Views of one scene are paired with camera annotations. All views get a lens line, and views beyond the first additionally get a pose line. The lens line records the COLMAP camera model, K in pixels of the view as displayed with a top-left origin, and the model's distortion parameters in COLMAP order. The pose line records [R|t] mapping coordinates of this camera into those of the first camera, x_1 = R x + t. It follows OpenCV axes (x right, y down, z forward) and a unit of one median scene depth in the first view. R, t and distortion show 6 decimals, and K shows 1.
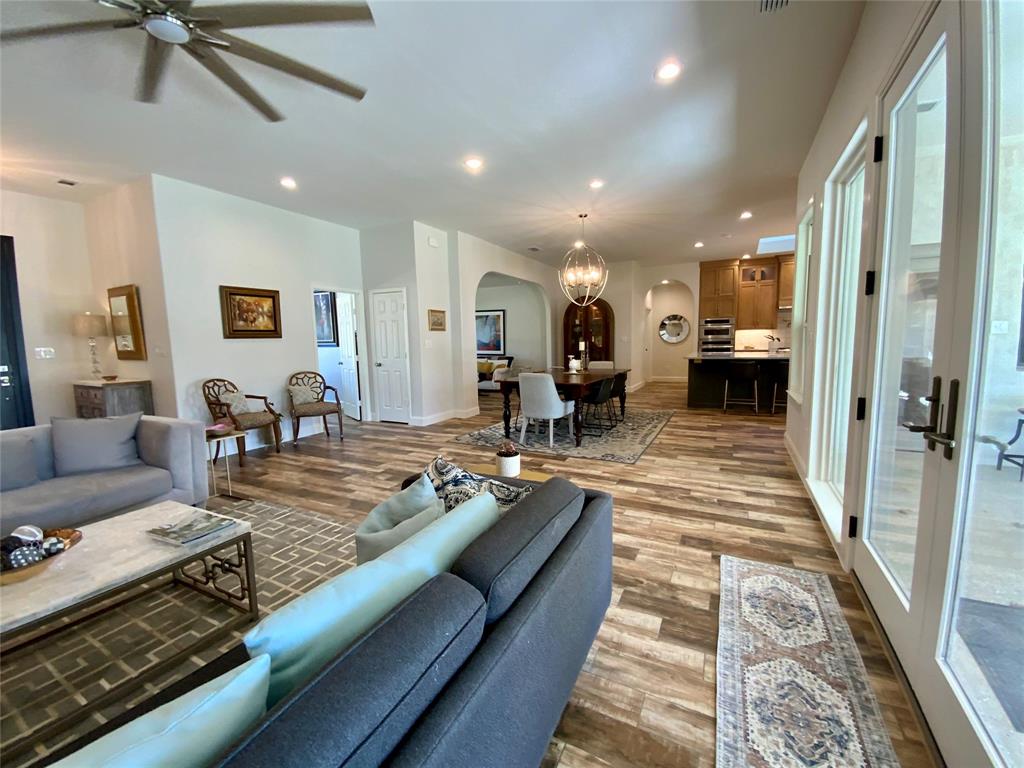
lens RADIAL K [[414.0, 0, 513.1], [0, 414.0, 384.4], [0, 0, 1]] dist [0.021420, -0.017591]
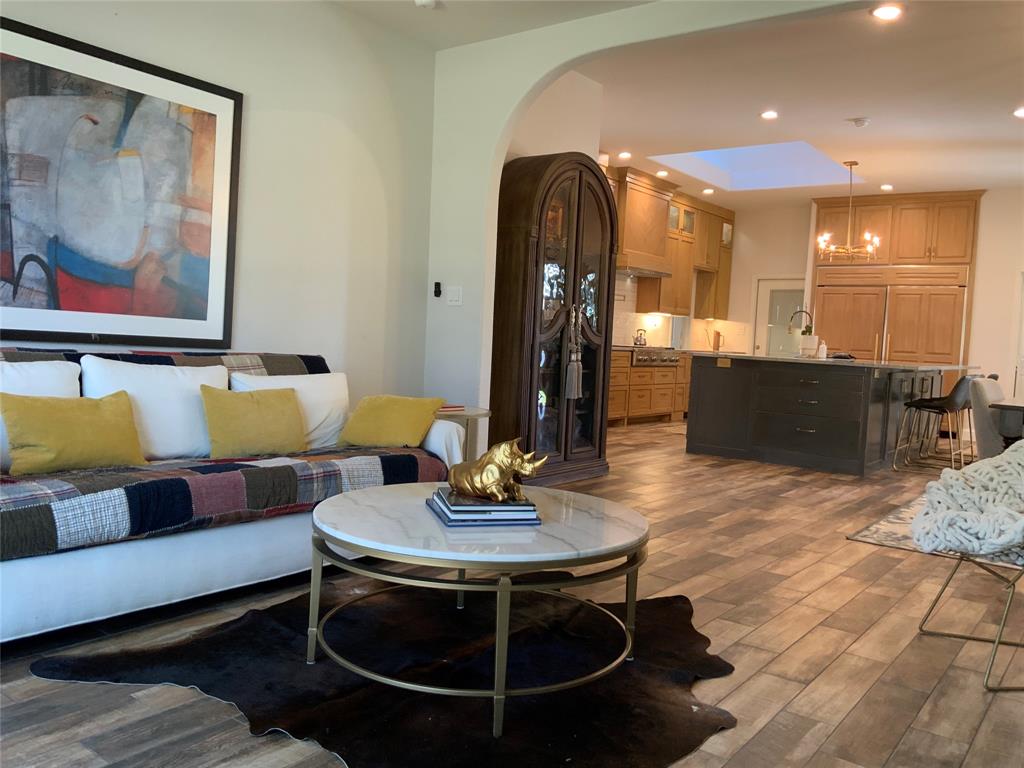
lens RADIAL K [[843.3, 0, 510.1], [0, 843.3, 382.0], [0, 0, 1]] dist [0.097288, -0.180260]
pose [[0.158137, -0.025924, 0.987077, -0.802890], [0.049987, 0.998584, 0.018218, -0.121680], [-0.986151, 0.046460, 0.159209, 1.775523]]
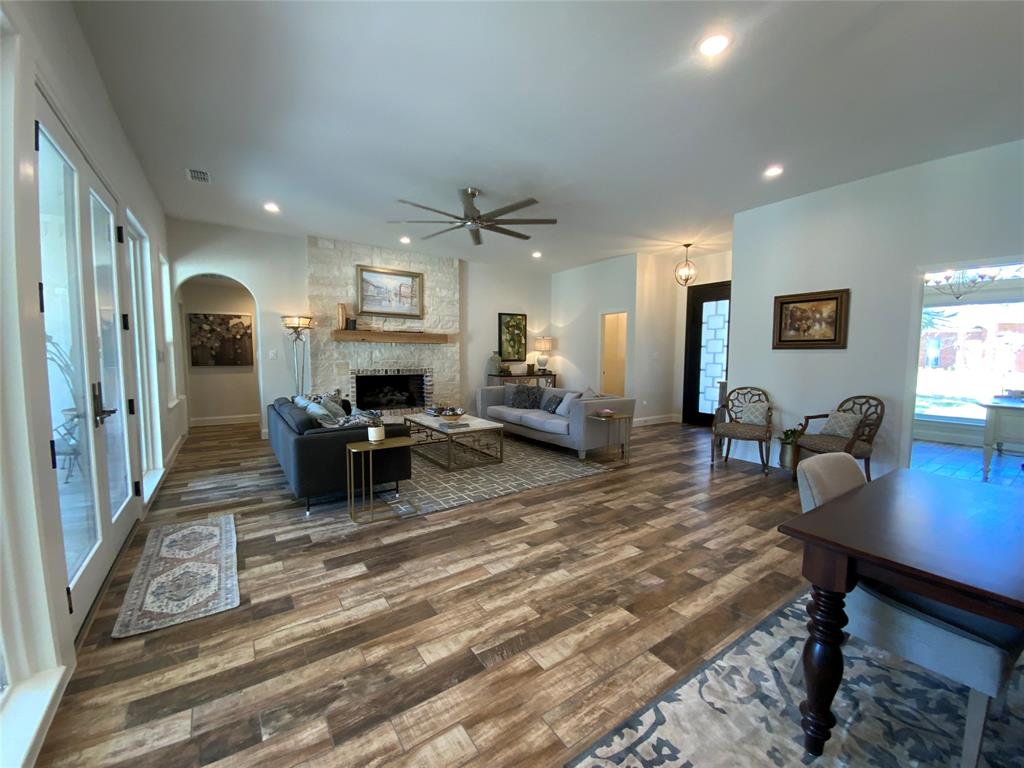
lens RADIAL K [[413.2, 0, 516.5], [0, 413.2, 386.1], [0, 0, 1]] dist [0.021308, -0.018147]
pose [[-0.470124, 0.087872, -0.878215, 0.446610], [-0.088482, 0.985326, 0.145955, -0.106800], [0.878154, 0.146324, -0.455451, 0.863862]]
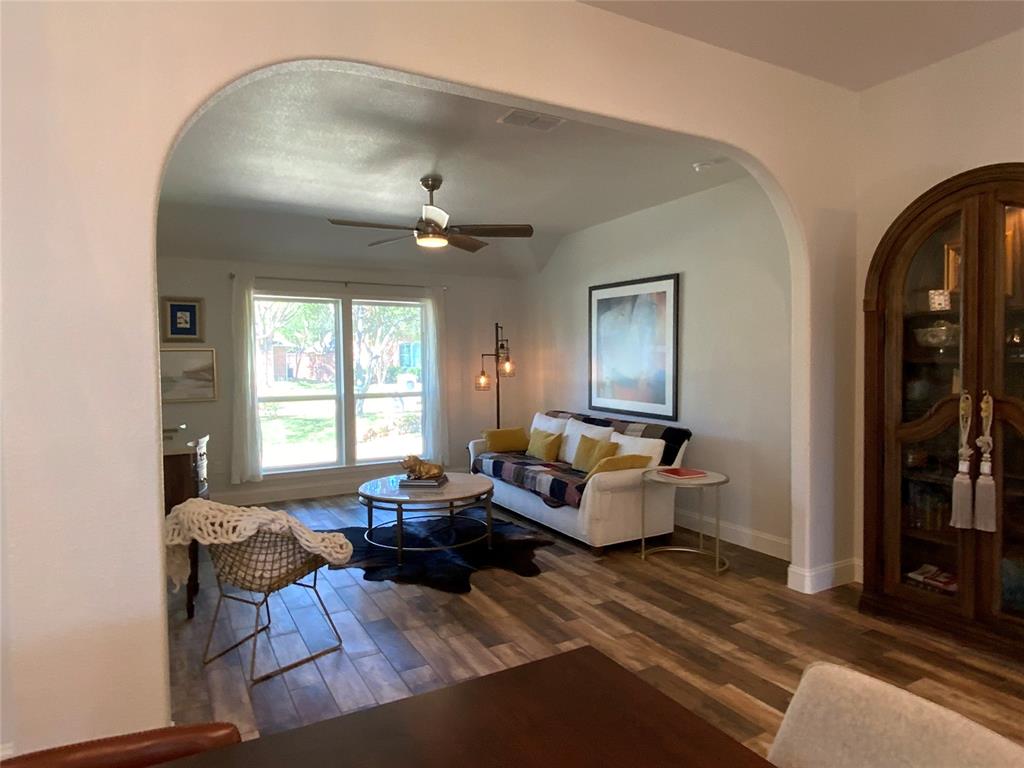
lens RADIAL K [[629.8, 0, 515.6], [0, 629.8, 383.0], [0, 0, 1]] dist [0.064832, -0.092052]
pose [[0.838752, 0.033606, -0.543476, 0.291678], [-0.065110, 0.997122, -0.038827, -0.157037], [0.540607, 0.067952, 0.838526, 1.159364]]
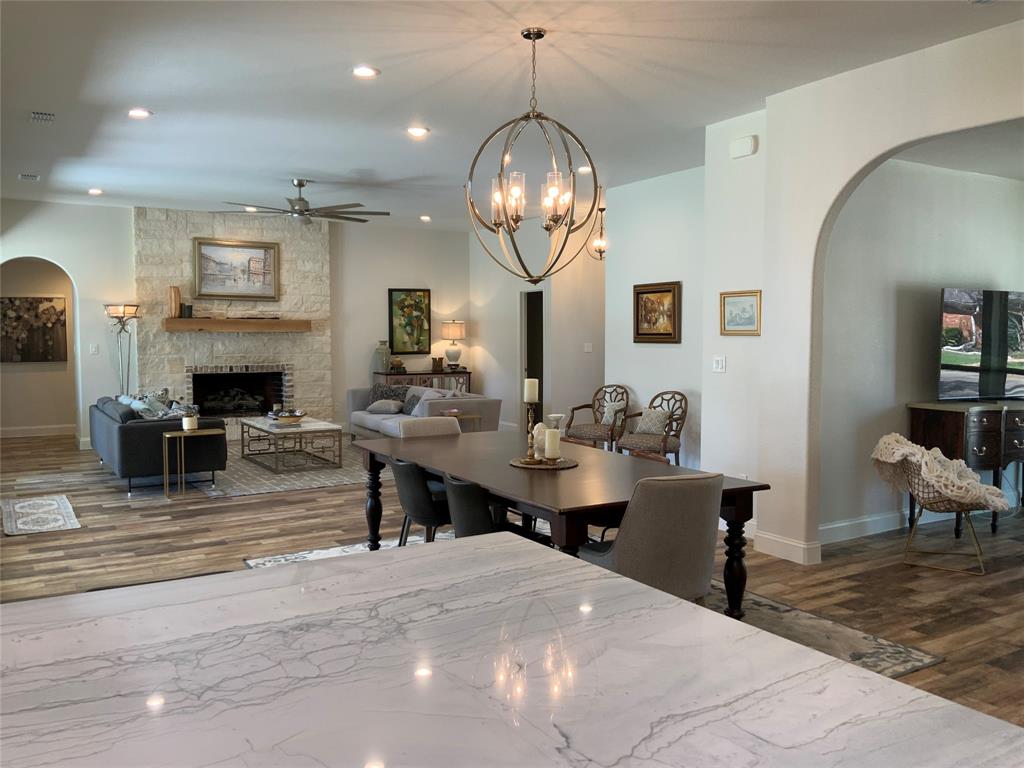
lens RADIAL K [[843.3, 0, 510.1], [0, 843.3, 382.0], [0, 0, 1]] dist [0.097288, -0.180260]
pose [[-0.521274, 0.072885, -0.850271, 0.949341], [-0.078251, 0.988067, 0.132670, -0.231921], [0.849794, 0.135692, -0.509350, 1.601280]]
